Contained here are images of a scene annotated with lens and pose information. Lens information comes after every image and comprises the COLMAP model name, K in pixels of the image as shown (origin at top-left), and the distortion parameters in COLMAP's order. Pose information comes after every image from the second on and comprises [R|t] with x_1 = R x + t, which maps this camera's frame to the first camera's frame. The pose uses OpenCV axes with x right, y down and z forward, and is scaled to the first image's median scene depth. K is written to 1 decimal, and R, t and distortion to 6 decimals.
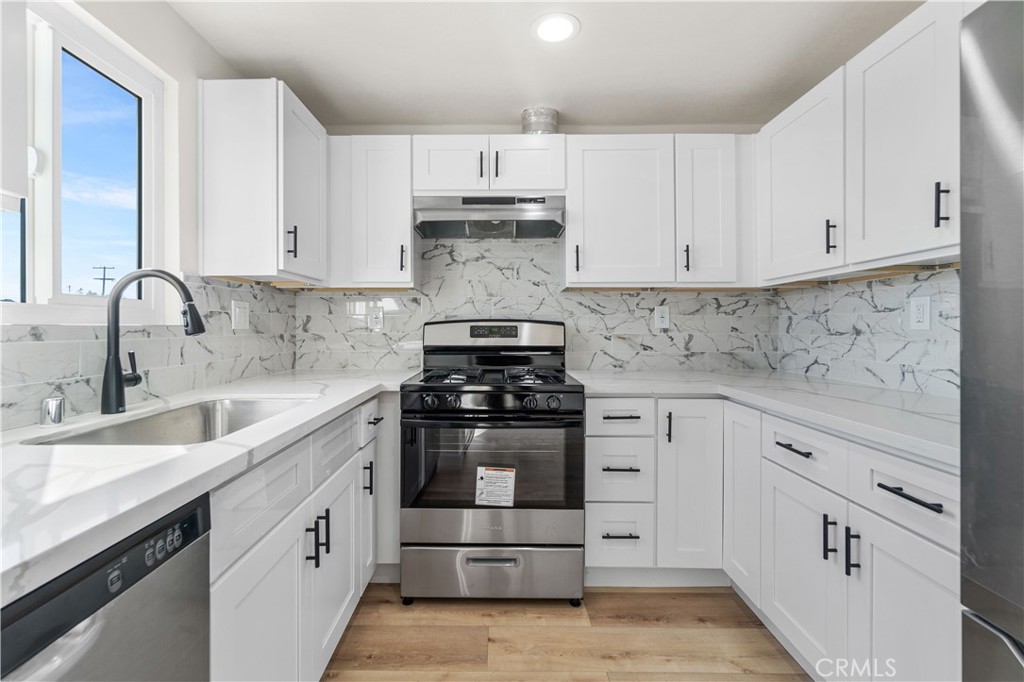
lens RADIAL K [[454.5, 0, 495.6], [0, 454.5, 324.3], [0, 0, 1]] dist [-0.000820, 0.000043]
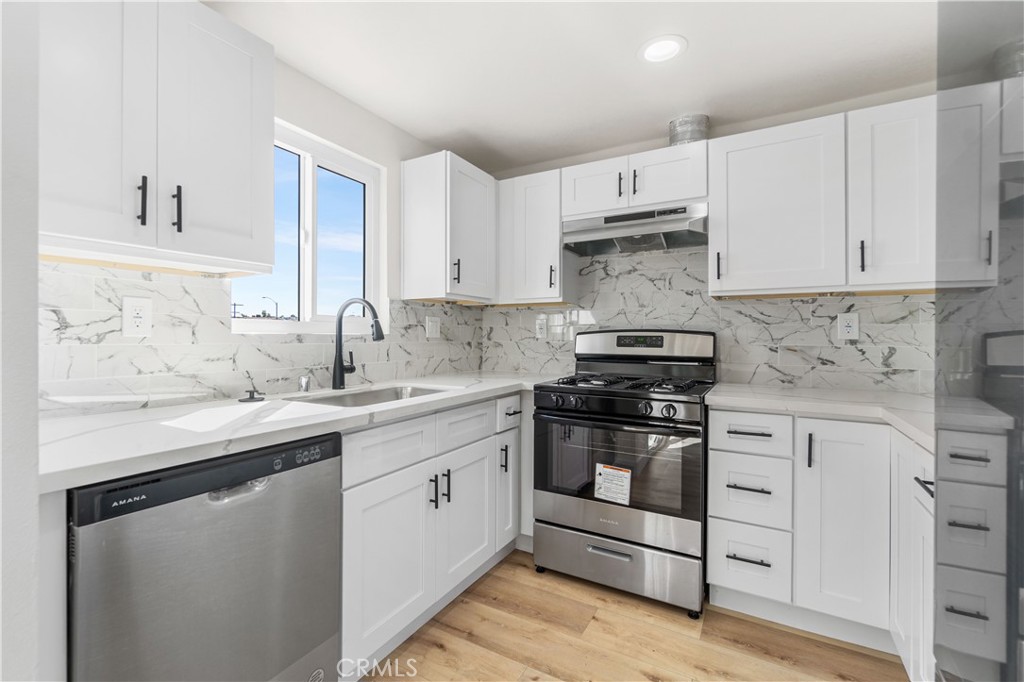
lens RADIAL K [[454.5, 0, 505.5], [0, 454.5, 331.7], [0, 0, 1]] dist [-0.000820, 0.000043]
pose [[0.870231, -0.000857, -0.492644, 0.304849], [-0.002502, 0.999978, -0.006158, 0.001161], [0.492638, 0.006592, 0.870209, -0.069340]]
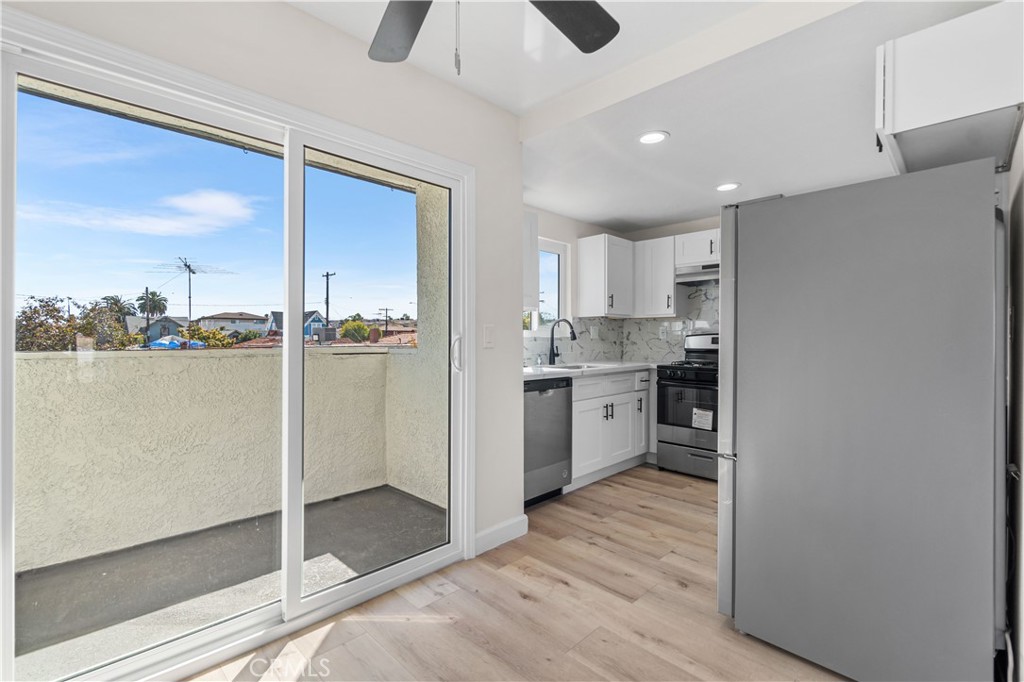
lens RADIAL K [[454.5, 0, 503.8], [0, 454.5, 336.9], [0, 0, 1]] dist [-0.000820, 0.000043]
pose [[0.704558, 0.002628, -0.709641, 0.770252], [0.000750, 0.999990, 0.004447, -0.008331], [0.709646, -0.003665, 0.704549, -0.970678]]
